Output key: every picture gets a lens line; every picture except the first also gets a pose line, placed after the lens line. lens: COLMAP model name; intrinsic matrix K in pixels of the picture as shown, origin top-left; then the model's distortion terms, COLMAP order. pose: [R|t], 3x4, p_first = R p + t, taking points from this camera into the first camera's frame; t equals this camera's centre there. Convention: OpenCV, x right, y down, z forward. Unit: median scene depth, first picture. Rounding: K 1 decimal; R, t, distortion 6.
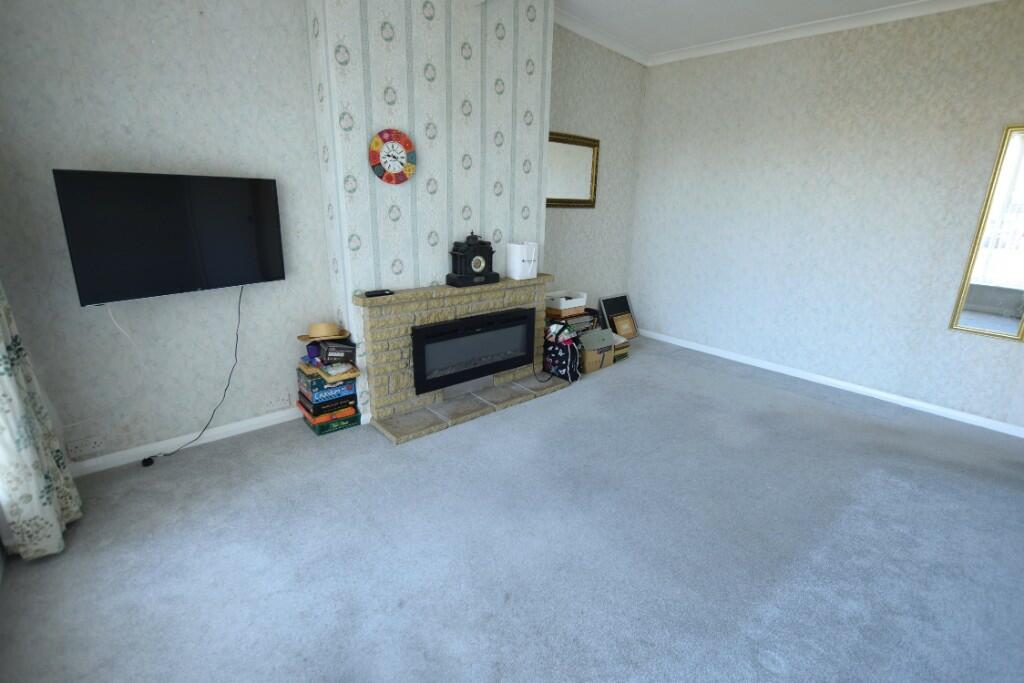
lens RADIAL K [[503.9, 0, 514.9], [0, 503.9, 346.1], [0, 0, 1]] dist [-0.001689, -0.000008]
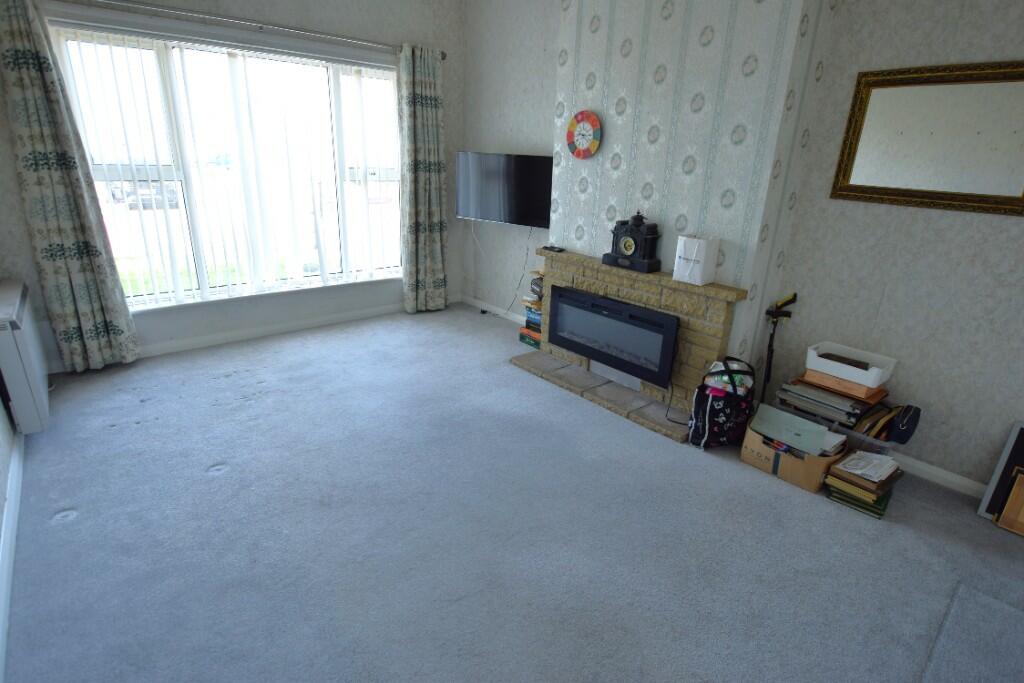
lens RADIAL K [[522.7, 0, 513.5], [0, 522.7, 337.4], [0, 0, 1]] dist [0.005387, 0.001127]
pose [[-0.014437, 0.302983, -0.952887, 0.931629], [-0.334381, 0.896656, 0.290169, -0.230321], [0.942328, 0.322816, 0.088366, 0.806407]]
